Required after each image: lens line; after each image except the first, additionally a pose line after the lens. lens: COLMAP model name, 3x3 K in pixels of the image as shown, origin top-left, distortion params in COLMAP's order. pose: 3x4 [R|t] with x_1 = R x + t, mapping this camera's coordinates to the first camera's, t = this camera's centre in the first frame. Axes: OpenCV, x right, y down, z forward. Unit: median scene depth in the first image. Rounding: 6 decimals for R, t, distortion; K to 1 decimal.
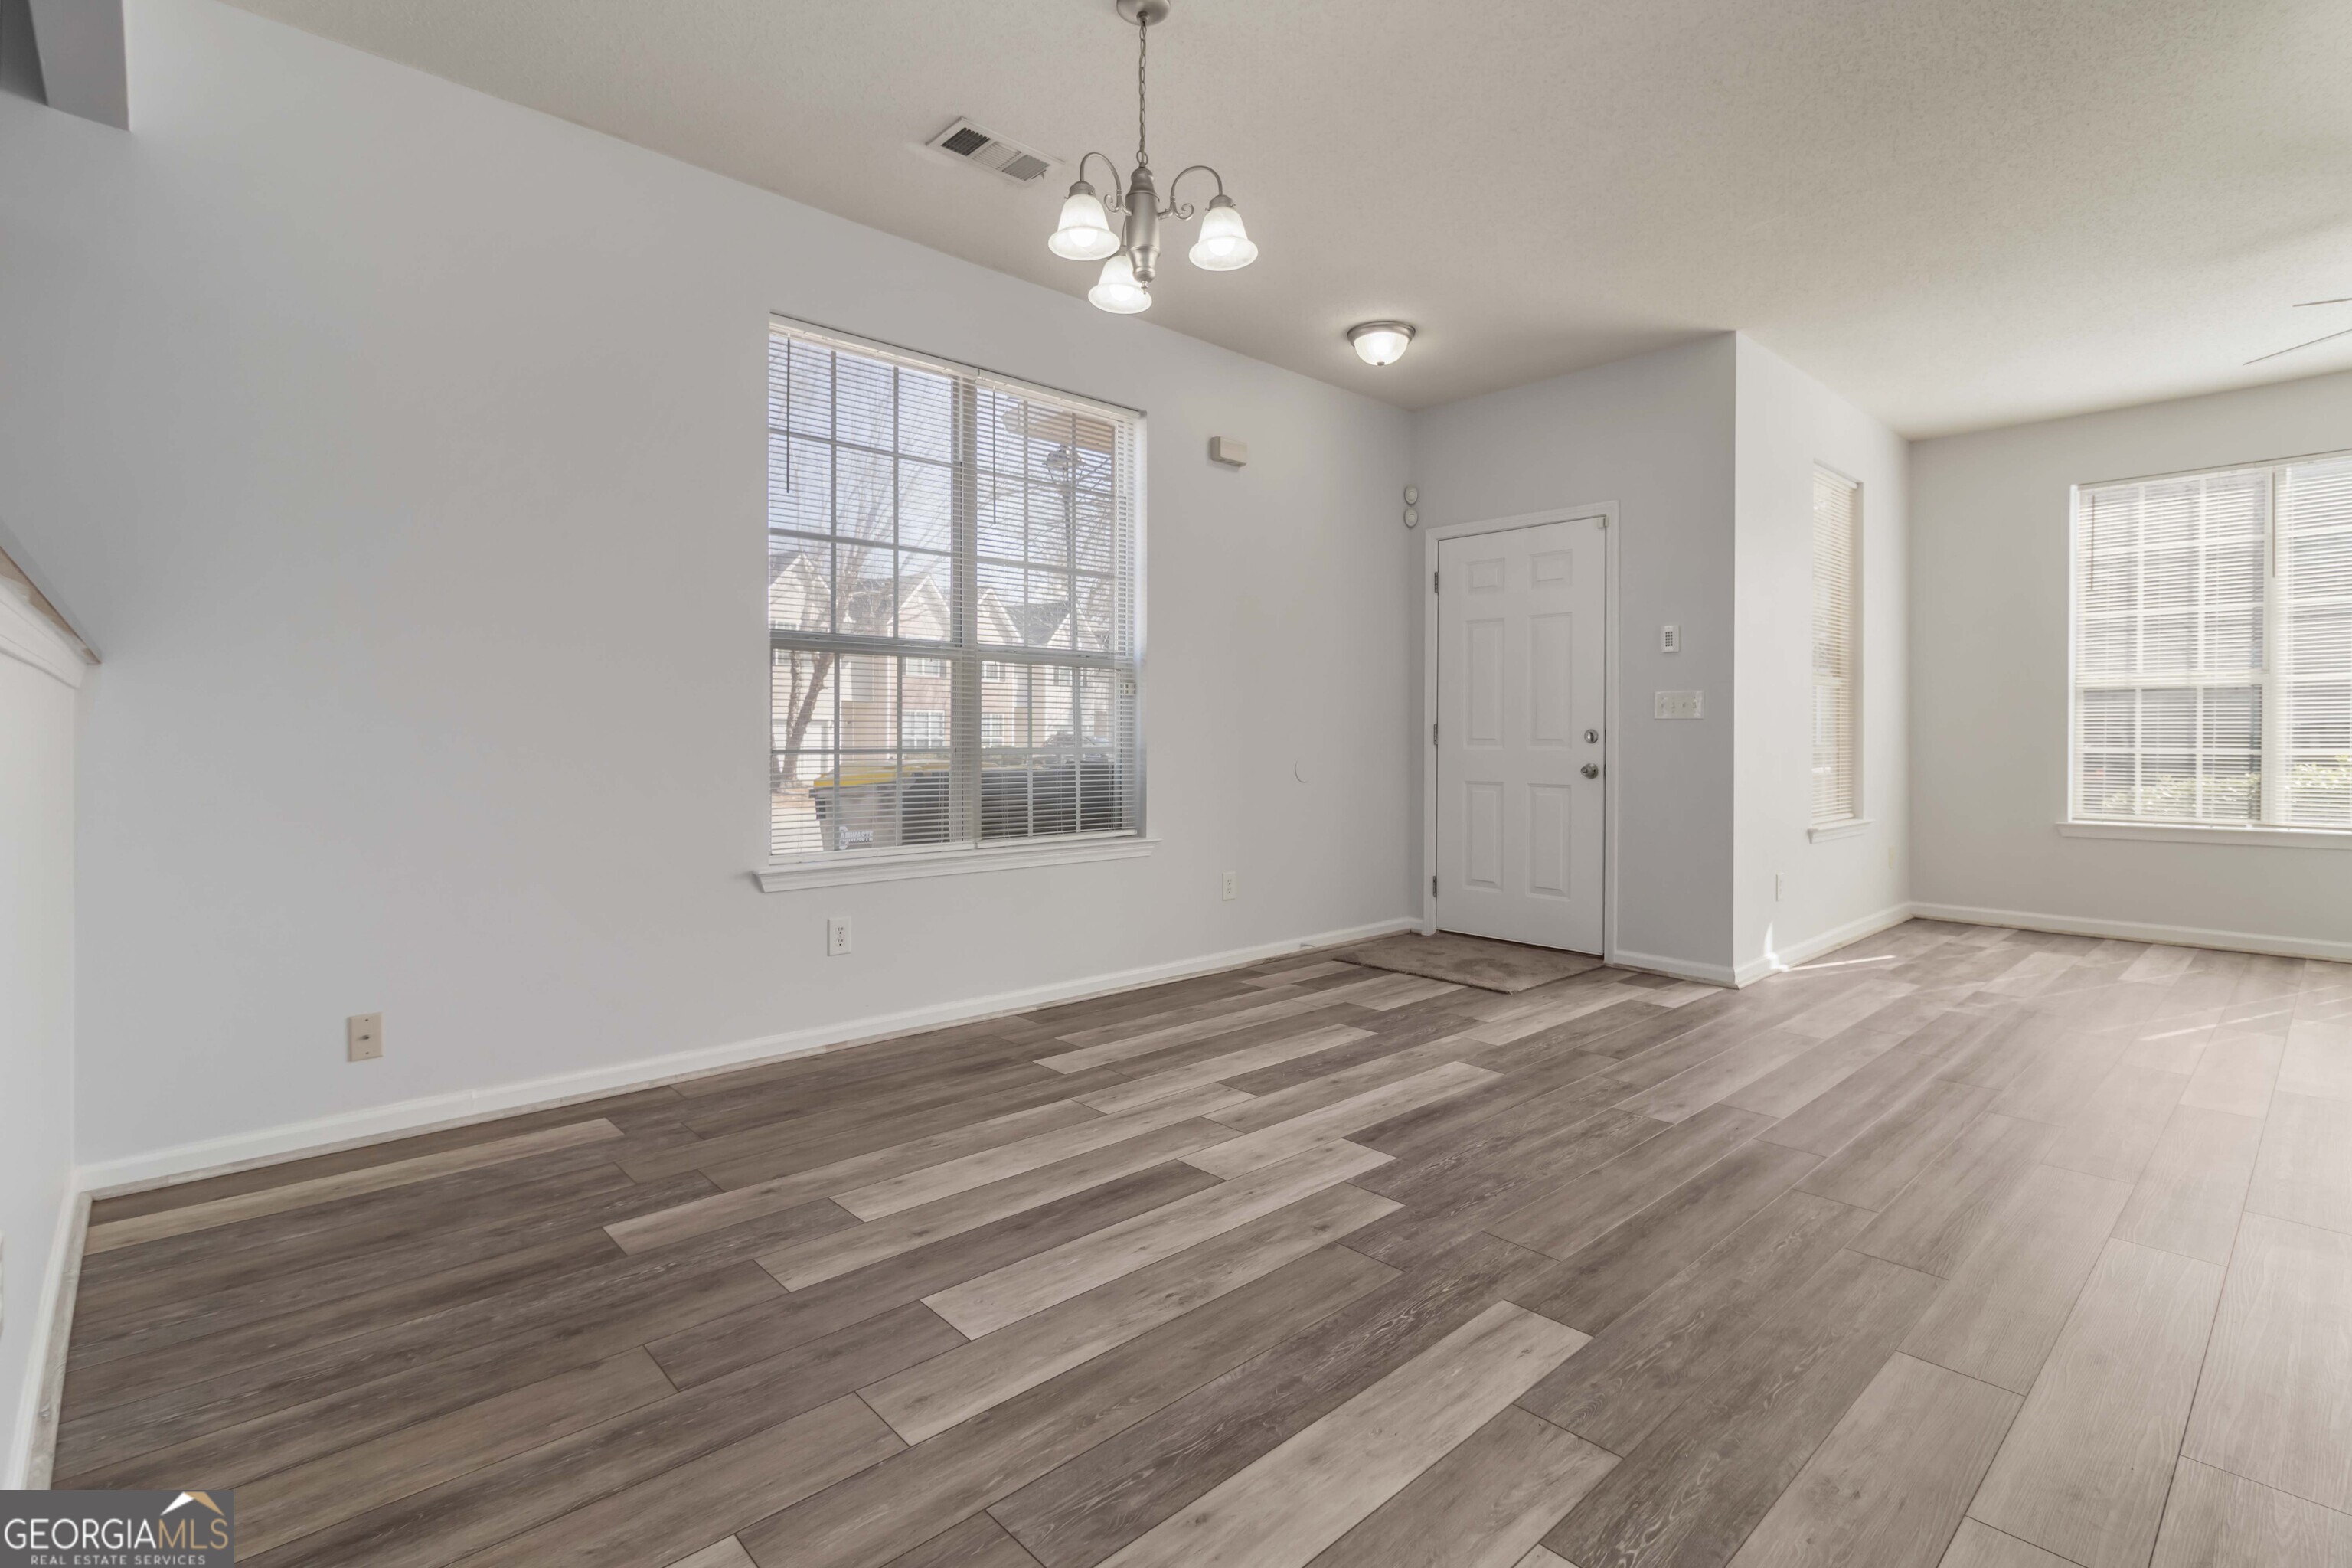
lens RADIAL K [[1117.6, 0, 1199.3], [0, 1117.6, 743.0], [0, 0, 1]] dist [0.000401, 0.000156]
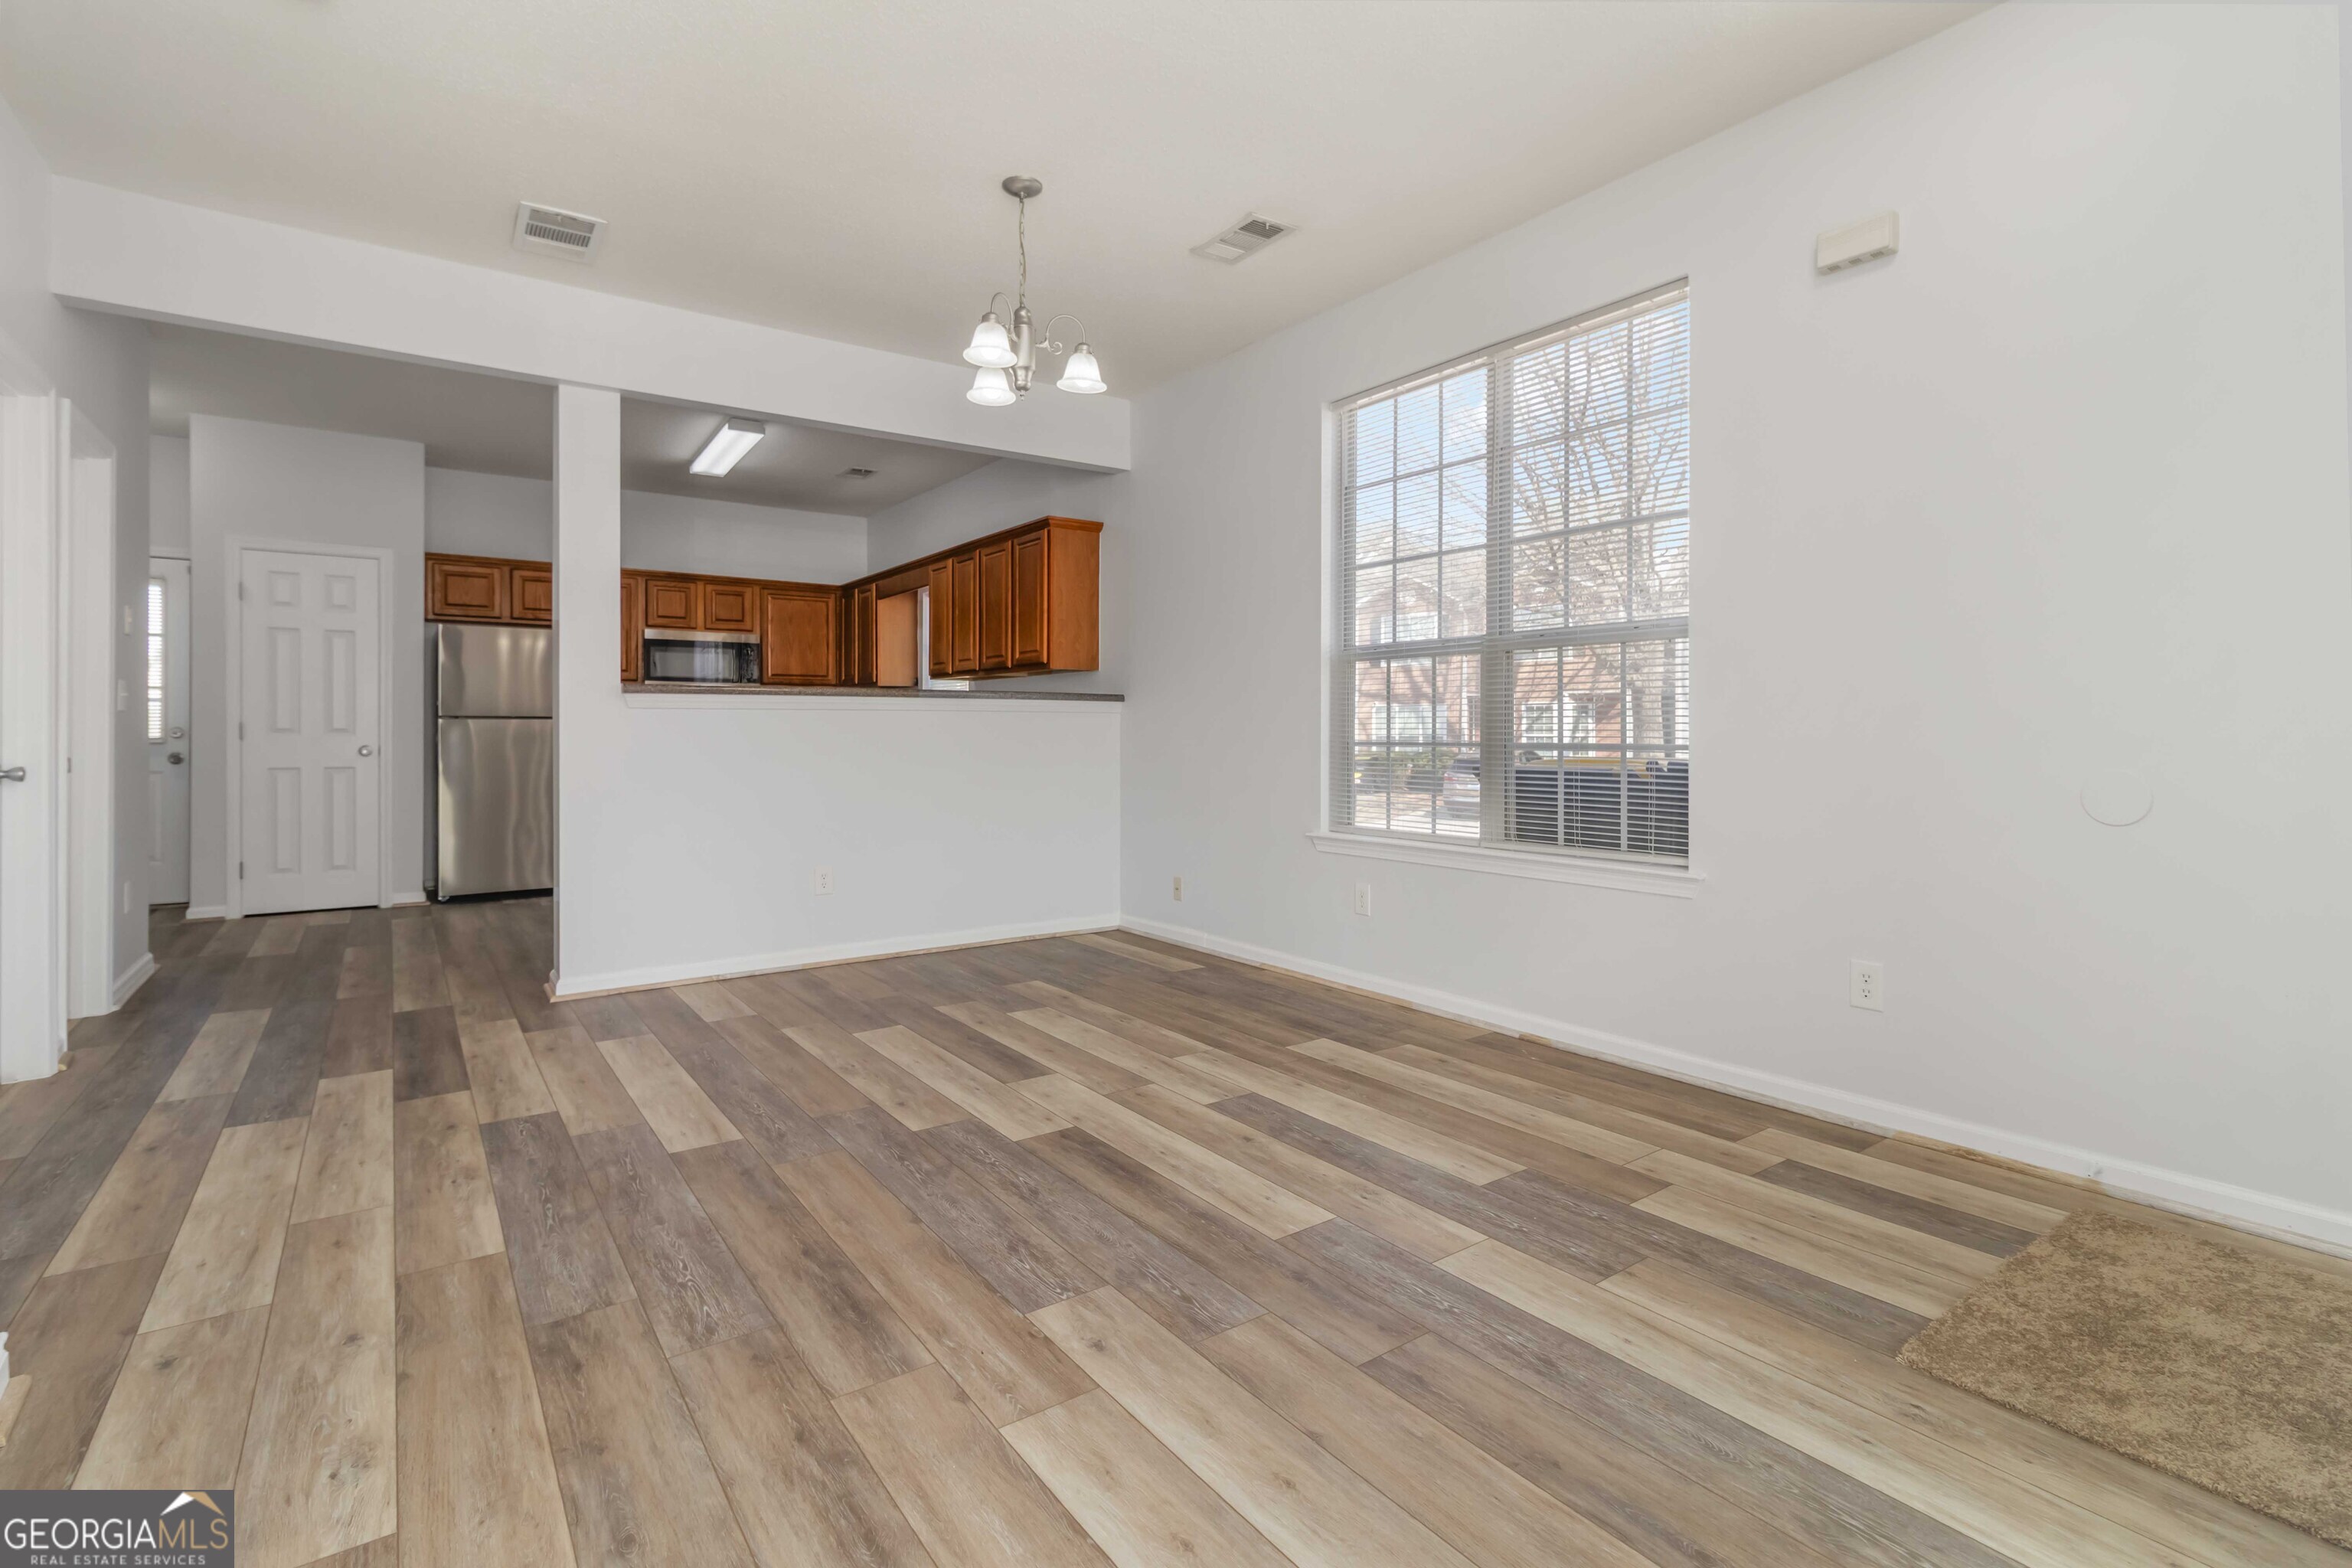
lens RADIAL K [[1111.4, 0, 1178.7], [0, 1111.4, 728.7], [0, 0, 1]] dist [-0.003645, -0.000315]
pose [[-0.146353, -0.005555, -0.989217, 1.148637], [-0.004727, 0.999977, -0.004916, -0.002441], [0.989221, 0.003956, -0.146375, 1.280338]]
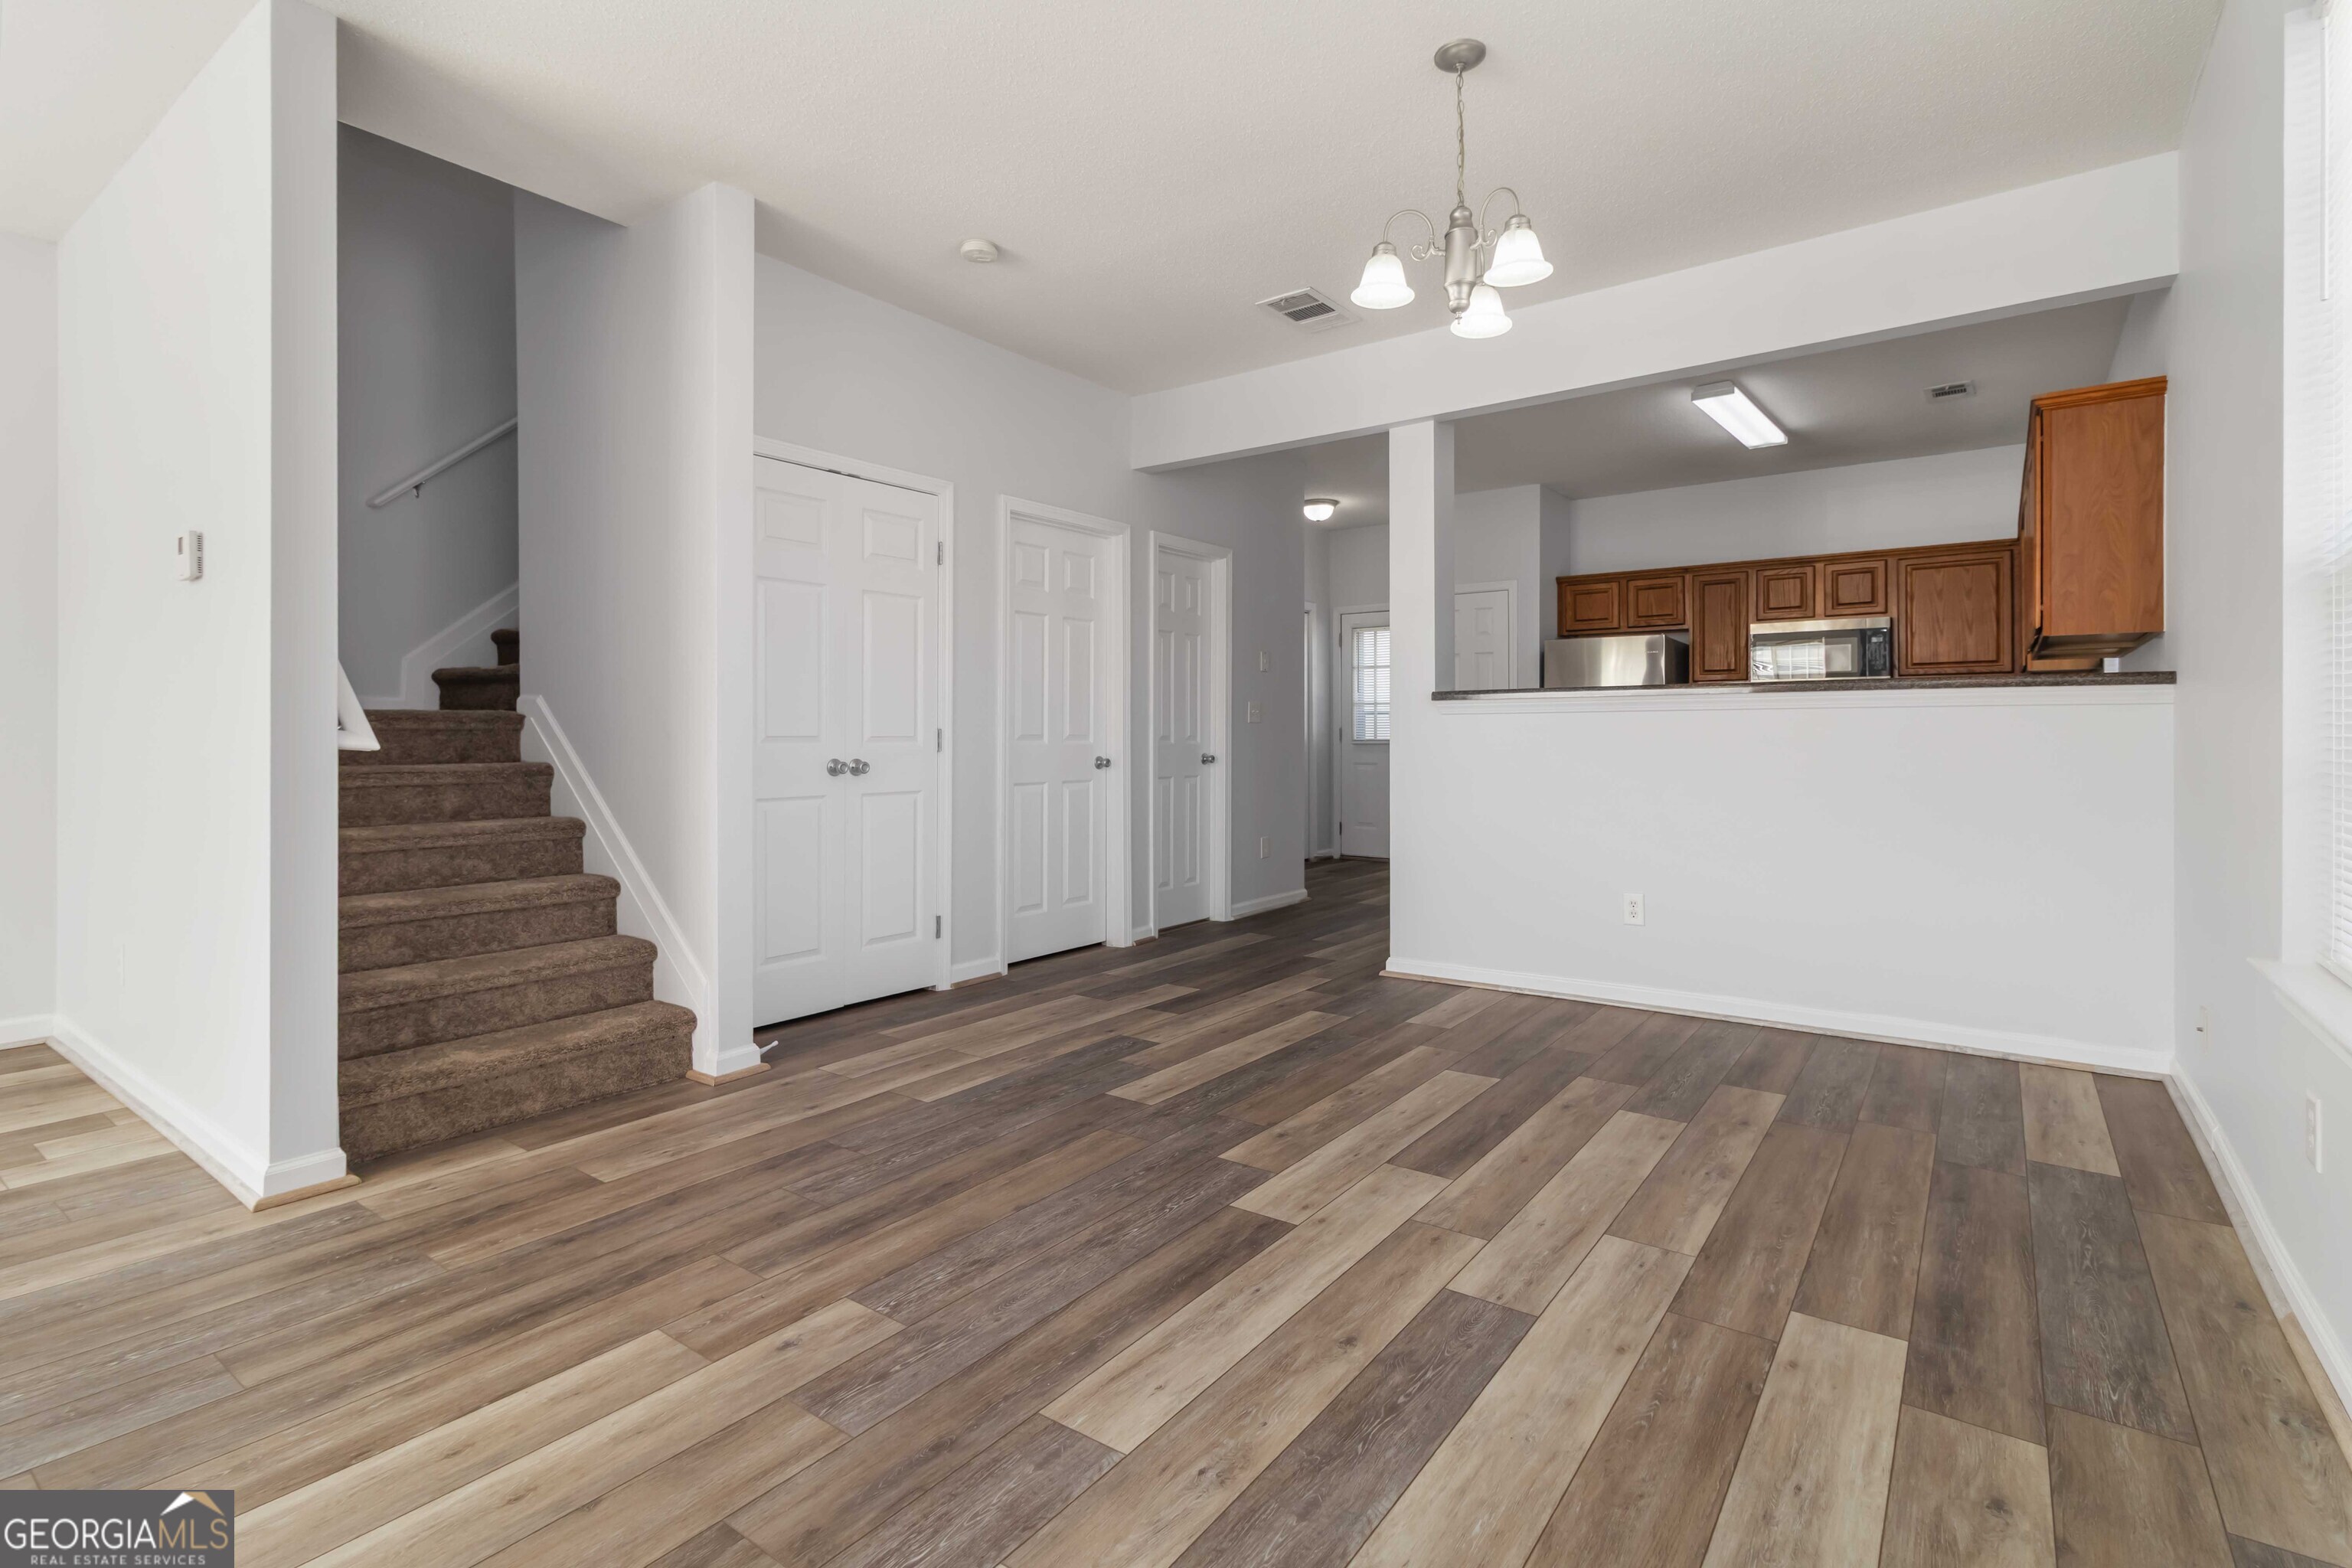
lens RADIAL K [[1094.9, 0, 1173.8], [0, 1094.9, 761.6], [0, 0, 1]] dist [0.001288, 0.001442]
pose [[-0.986103, 0.003911, -0.166087, 0.363041], [-0.001032, 0.999559, 0.029666, -0.014584], [0.166130, 0.029425, -0.985665, 1.834763]]
